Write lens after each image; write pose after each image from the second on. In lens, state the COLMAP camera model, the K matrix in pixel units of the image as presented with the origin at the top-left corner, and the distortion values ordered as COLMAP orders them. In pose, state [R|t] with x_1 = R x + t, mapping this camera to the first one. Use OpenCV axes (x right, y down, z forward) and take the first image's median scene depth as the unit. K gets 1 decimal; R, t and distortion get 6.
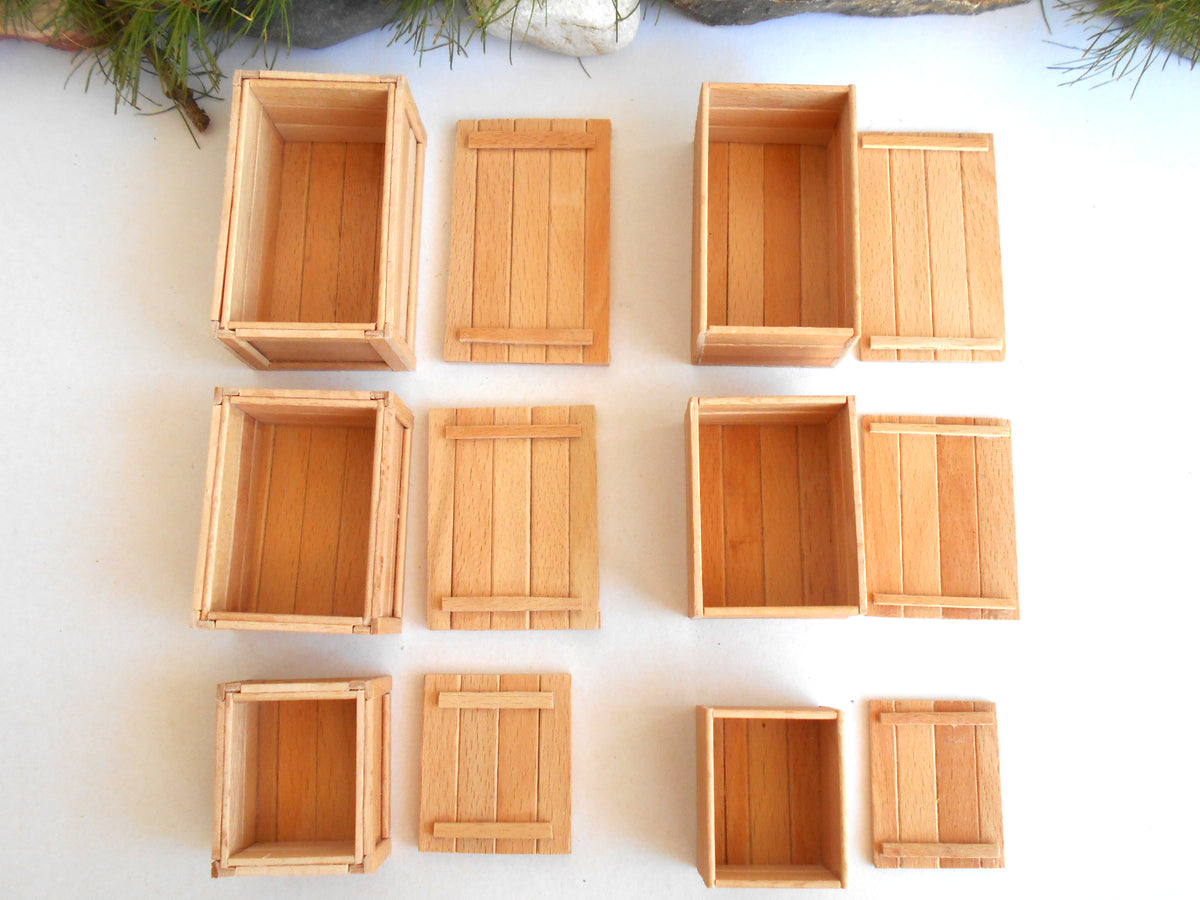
lens RADIAL K [[1042.8, 0, 604.3], [0, 1042.8, 447.9], [0, 0, 1]] dist [-0.016579, 0.013867]
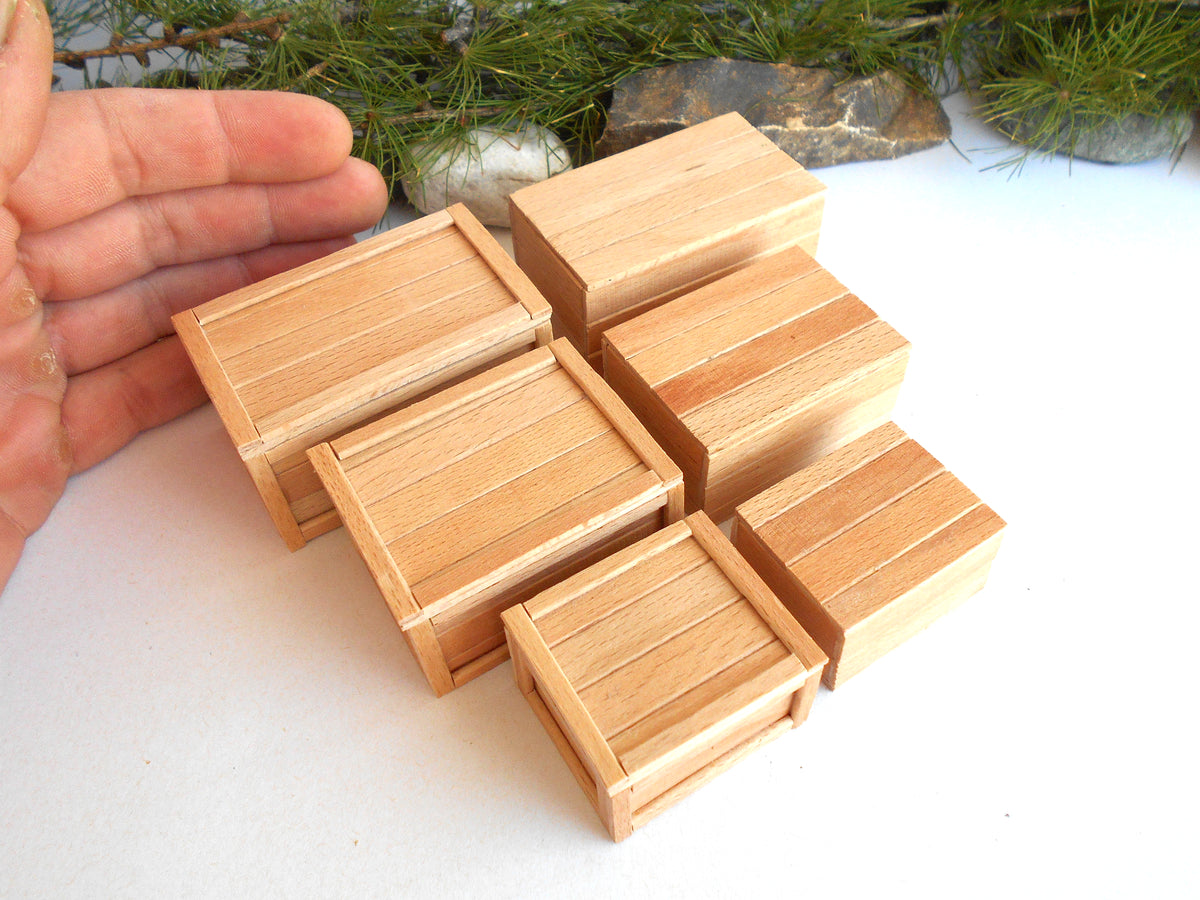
lens RADIAL K [[1042.8, 0, 604.1], [0, 1042.8, 439.8], [0, 0, 1]] dist [-0.016579, 0.013867]
pose [[0.988922, -0.131276, 0.069286, -0.042580], [0.148328, 0.855883, -0.495443, 0.318550], [0.005739, 0.500231, 0.865873, 0.258084]]
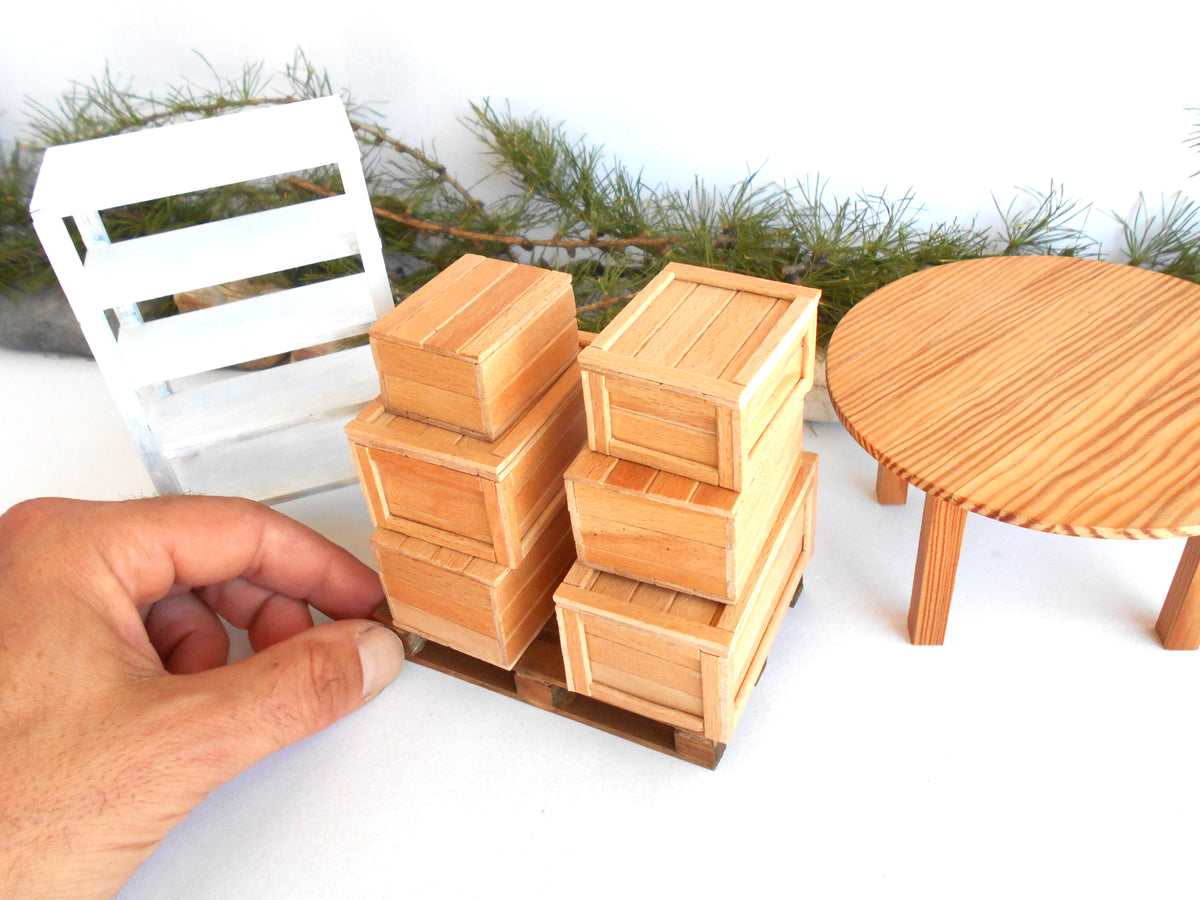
lens RADIAL K [[1042.8, 0, 599.0], [0, 1042.8, 444.4], [0, 0, 1]] dist [-0.016579, 0.013867]
pose [[0.958735, 0.098467, -0.266704, 0.070702], [-0.247801, 0.749276, -0.614149, 0.492096], [0.139361, 0.654896, 0.742758, 0.069877]]
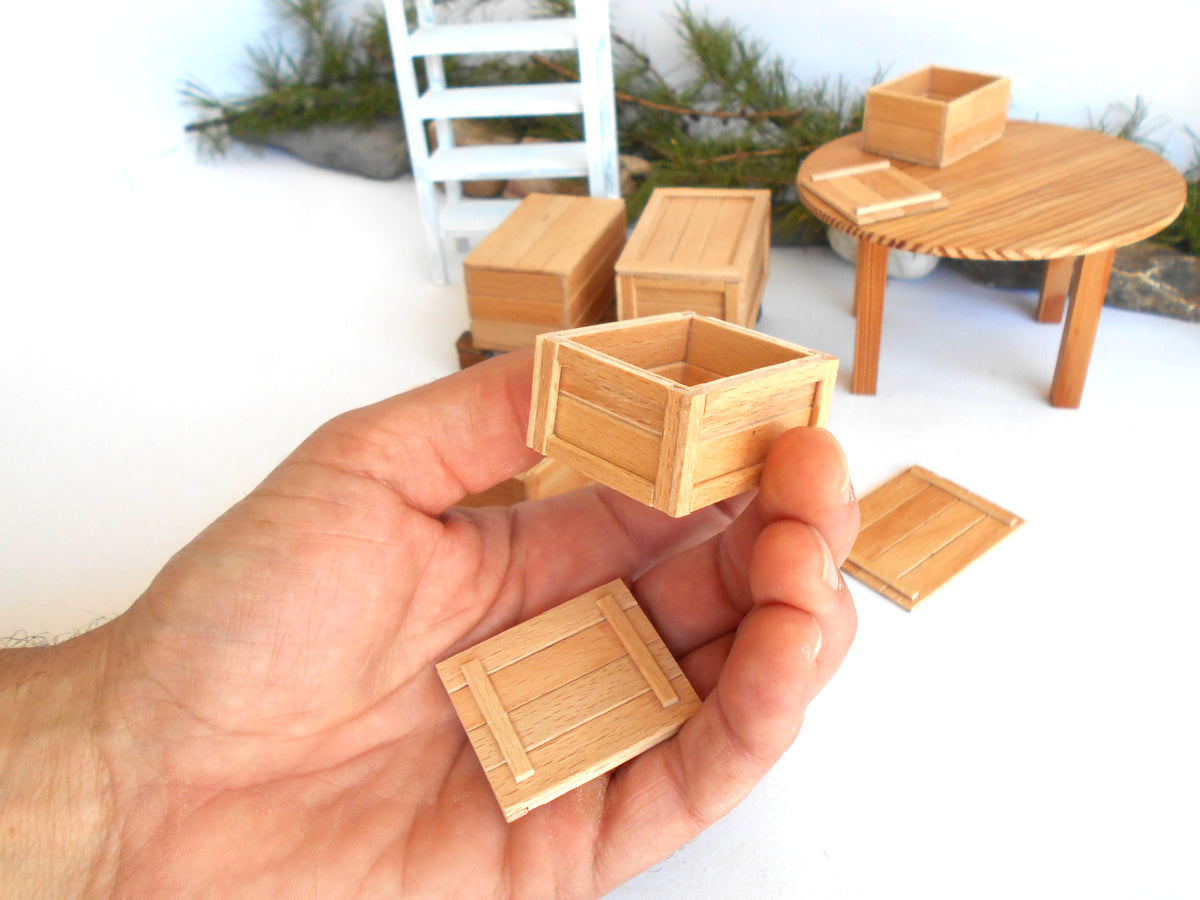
lens RADIAL K [[1042.8, 0, 608.3], [0, 1042.8, 458.5], [0, 0, 1]] dist [-0.016579, 0.013867]
pose [[0.827586, 0.268824, -0.492784, 0.470655], [-0.534645, 0.644976, -0.546040, 0.849181], [0.171045, 0.715360, 0.677498, 0.130617]]
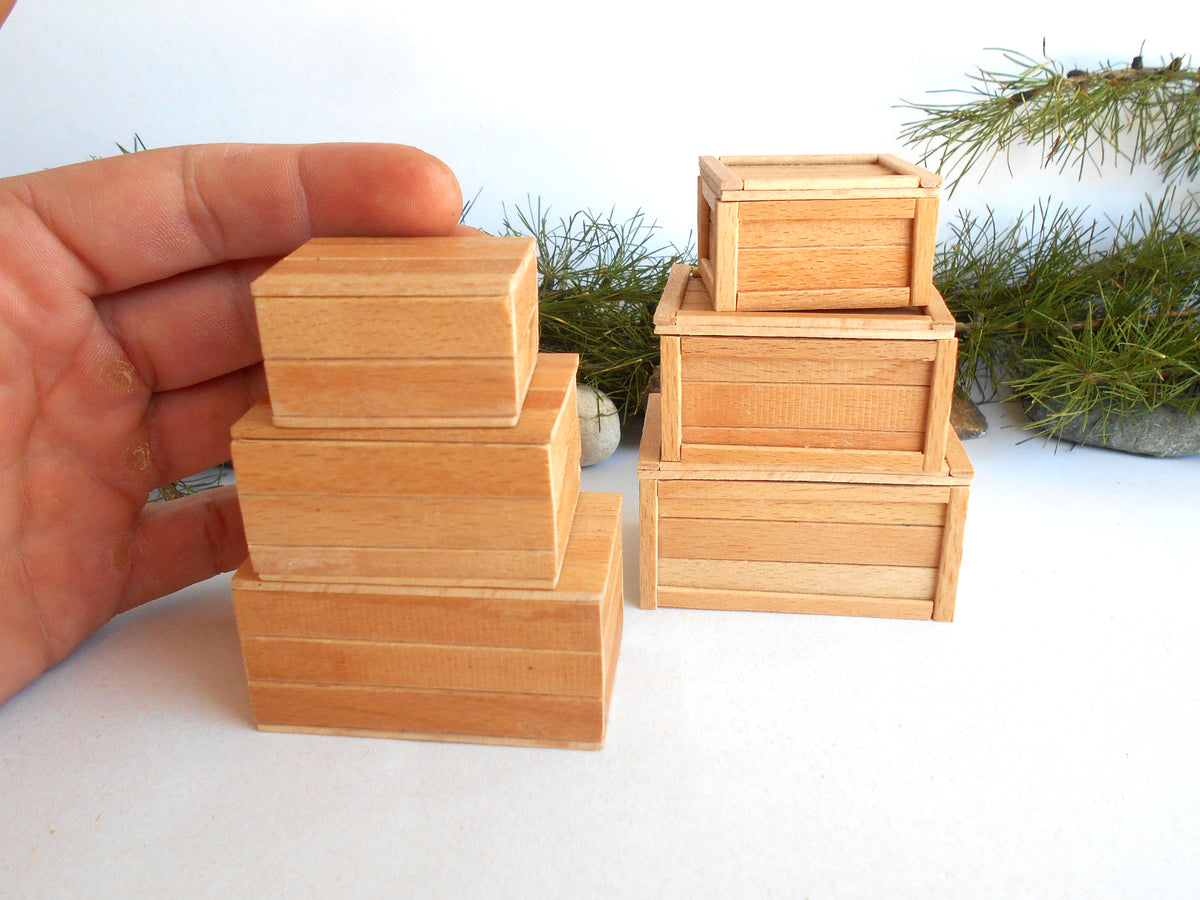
lens RADIAL K [[1042.8, 0, 599.3], [0, 1042.8, 450.5], [0, 0, 1]] dist [-0.016579, 0.013867]
pose [[0.999367, -0.026636, 0.023566, -0.013424], [0.034189, 0.537036, -0.842866, 0.518535], [0.009795, 0.843139, 0.537607, 0.458726]]
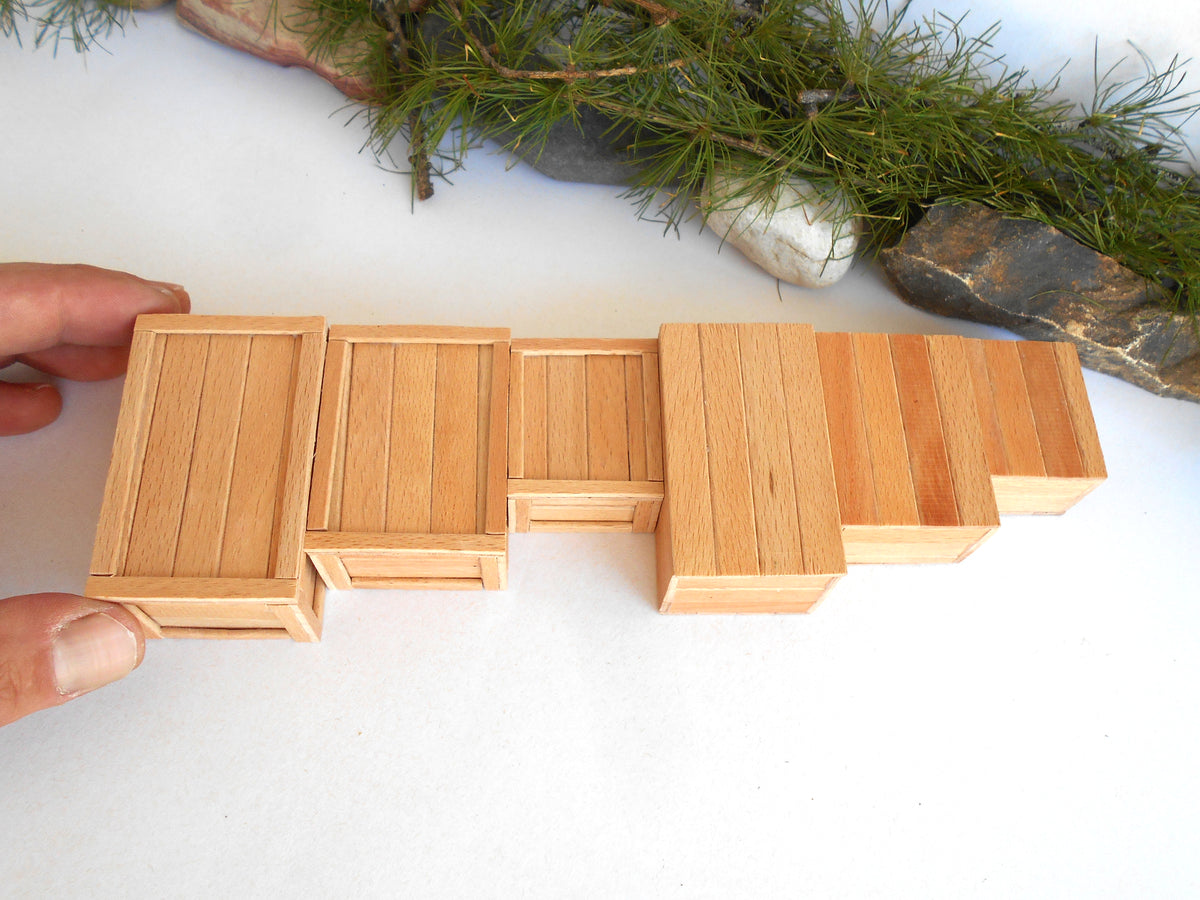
lens RADIAL K [[1042.8, 0, 602.8], [0, 1042.8, 446.5], [0, 0, 1]] dist [-0.016579, 0.013867]
pose [[0.909124, 0.399594, -0.117549, 0.005116], [-0.416522, 0.873222, -0.252966, 0.110922], [0.001563, 0.278939, 0.960308, 0.054607]]
